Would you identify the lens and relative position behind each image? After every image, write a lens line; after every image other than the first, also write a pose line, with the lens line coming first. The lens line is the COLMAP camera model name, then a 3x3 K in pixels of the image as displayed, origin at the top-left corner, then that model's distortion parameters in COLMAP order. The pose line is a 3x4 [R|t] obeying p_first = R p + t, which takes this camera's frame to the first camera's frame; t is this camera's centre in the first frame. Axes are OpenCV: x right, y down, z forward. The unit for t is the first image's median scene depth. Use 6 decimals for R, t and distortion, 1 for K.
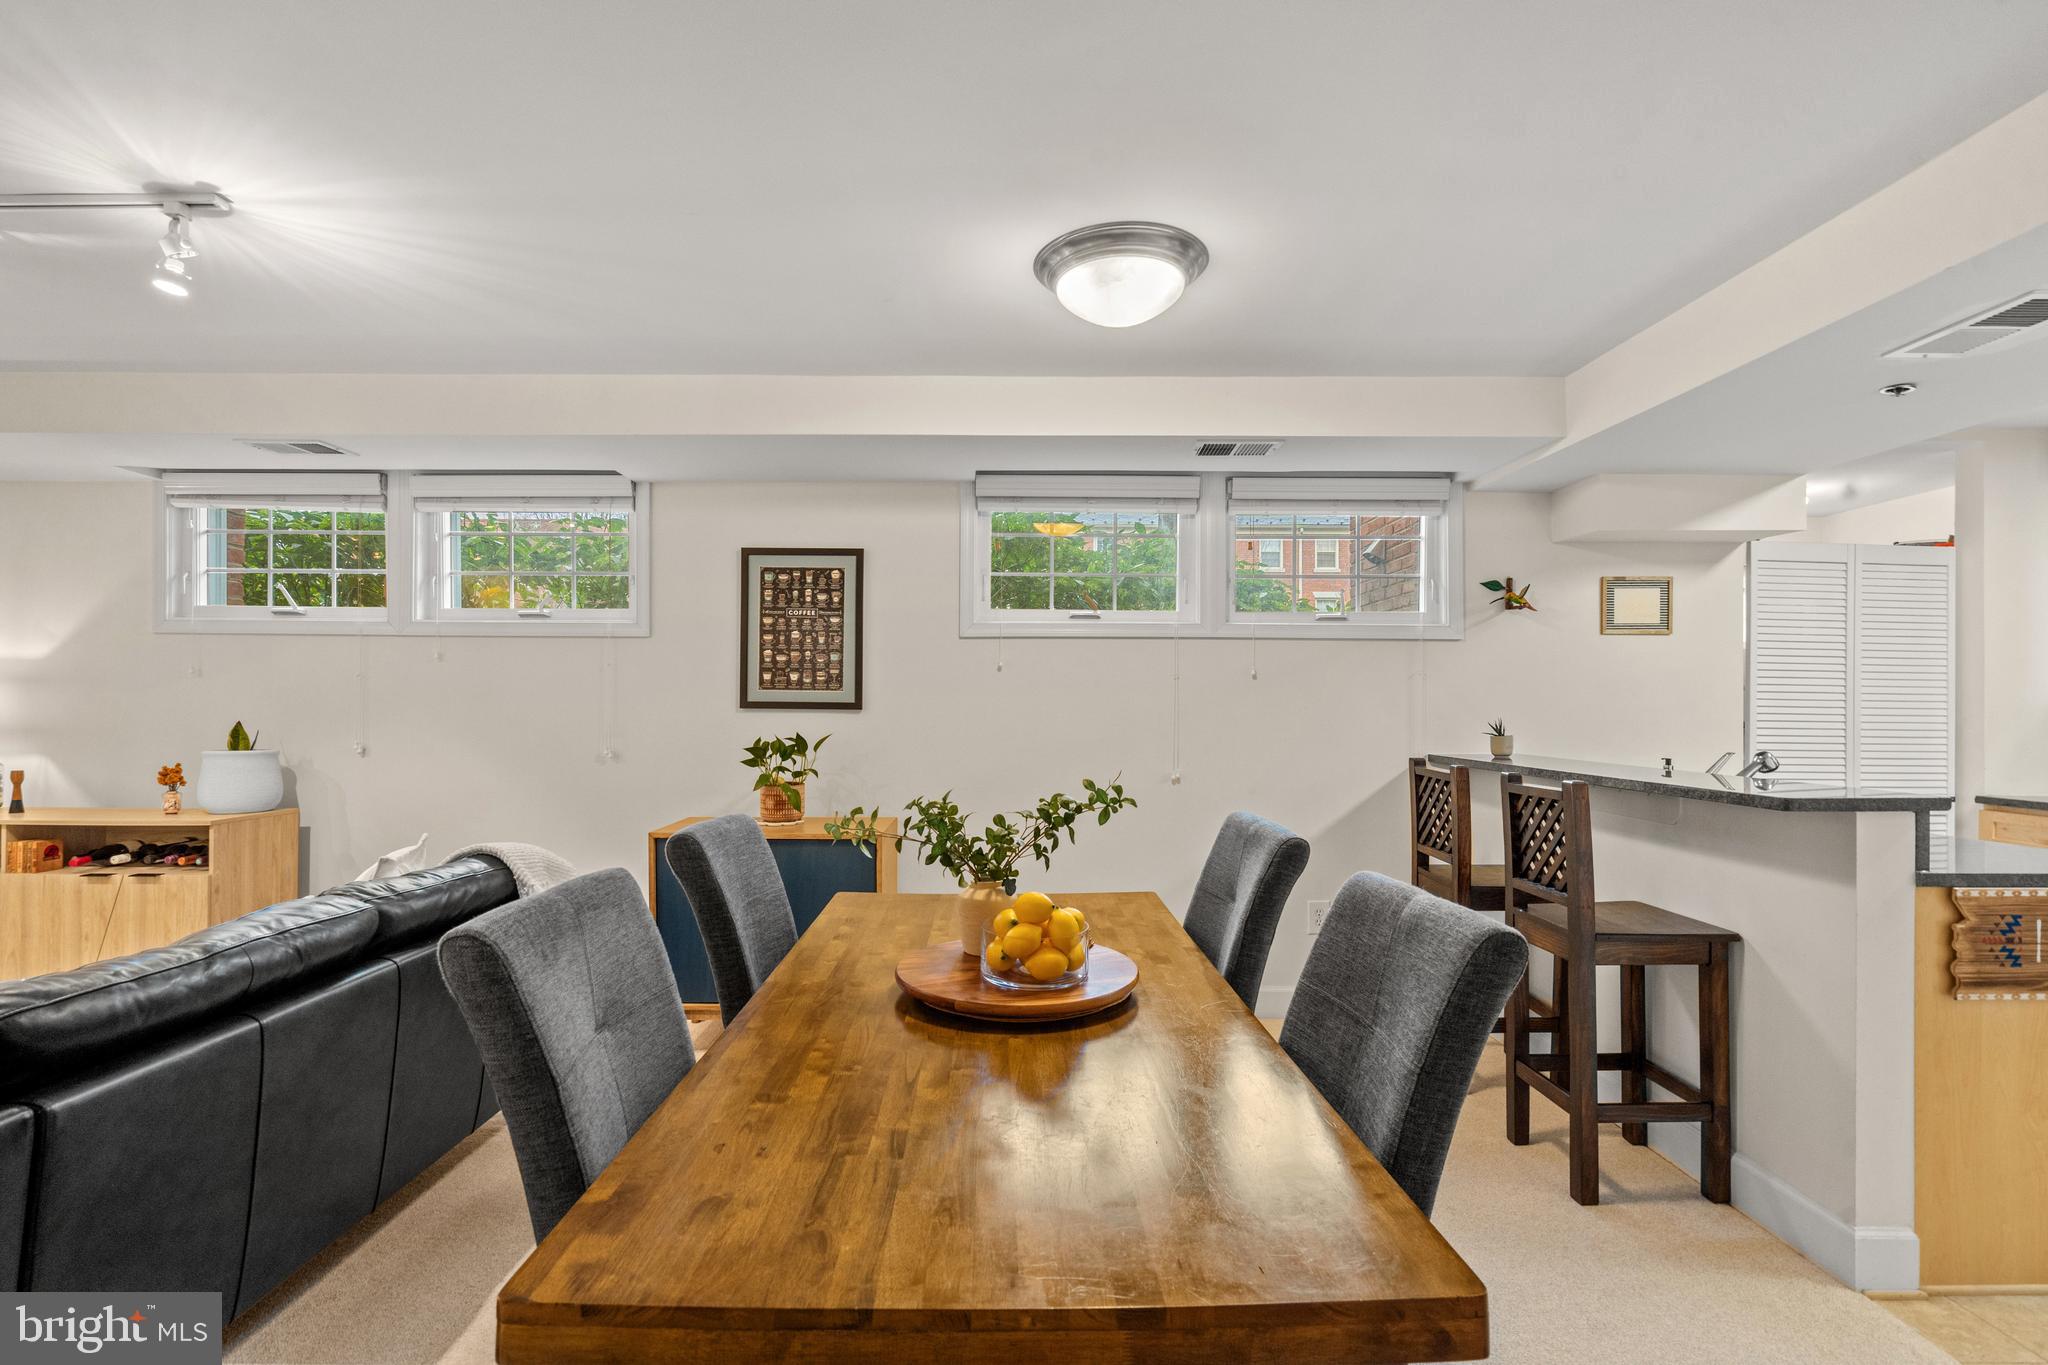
lens RADIAL K [[928.7, 0, 1018.8], [0, 928.7, 705.4], [0, 0, 1]] dist [-0.002060, 0.001036]
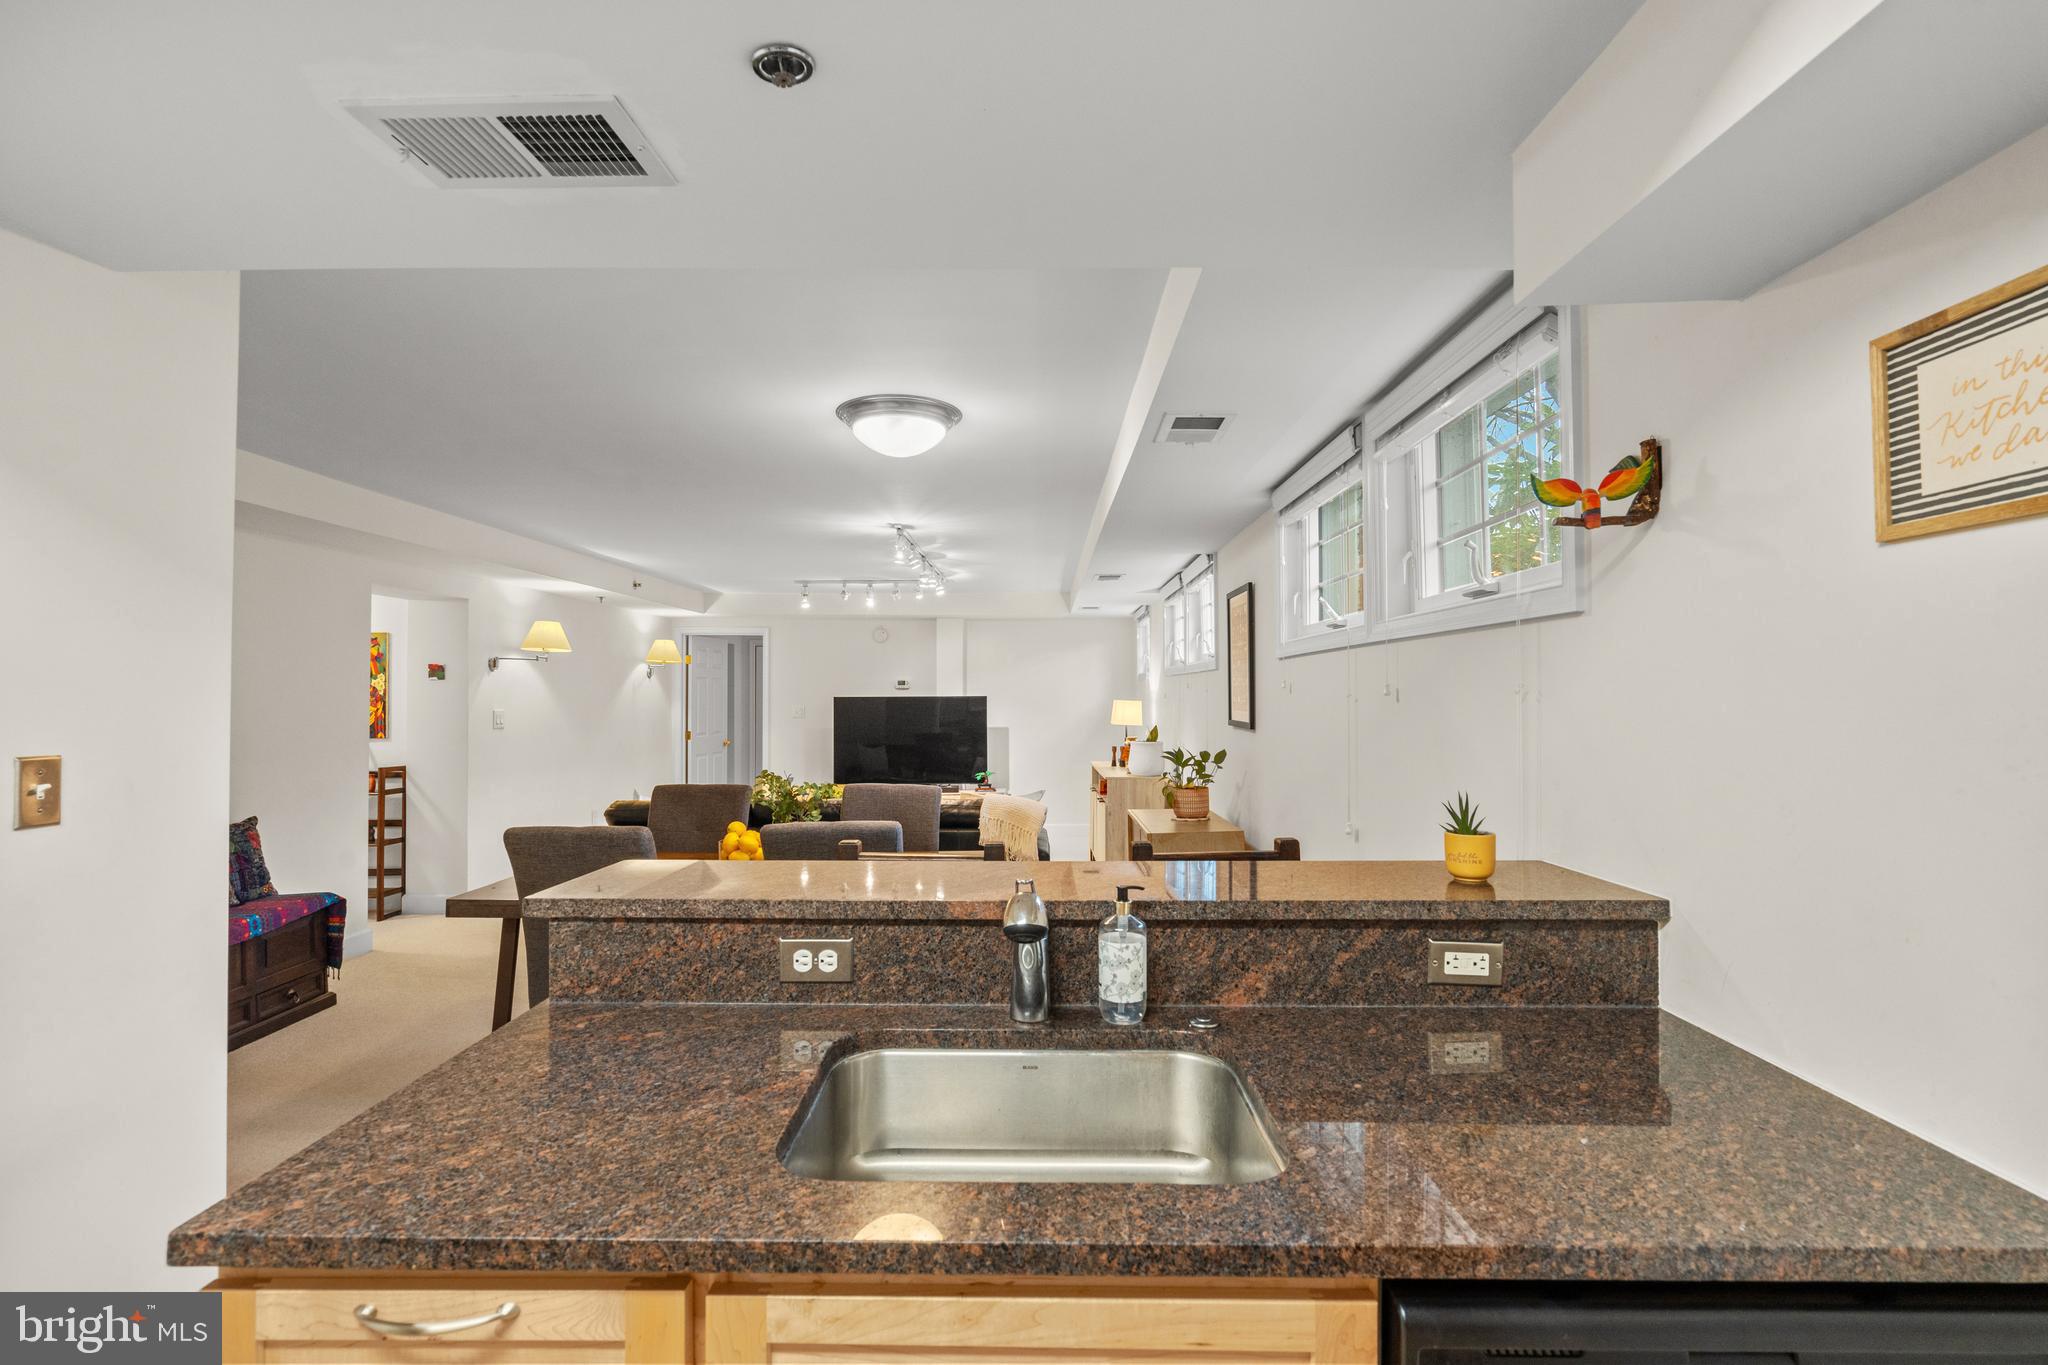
lens RADIAL K [[918.6, 0, 1024.9], [0, 918.6, 687.7], [0, 0, 1]] dist [-0.003659, 0.000680]
pose [[-0.006619, -0.014609, -0.999871, 0.910854], [0.002611, 0.999890, -0.014627, -0.028867], [0.999975, -0.002708, -0.006581, 0.741883]]
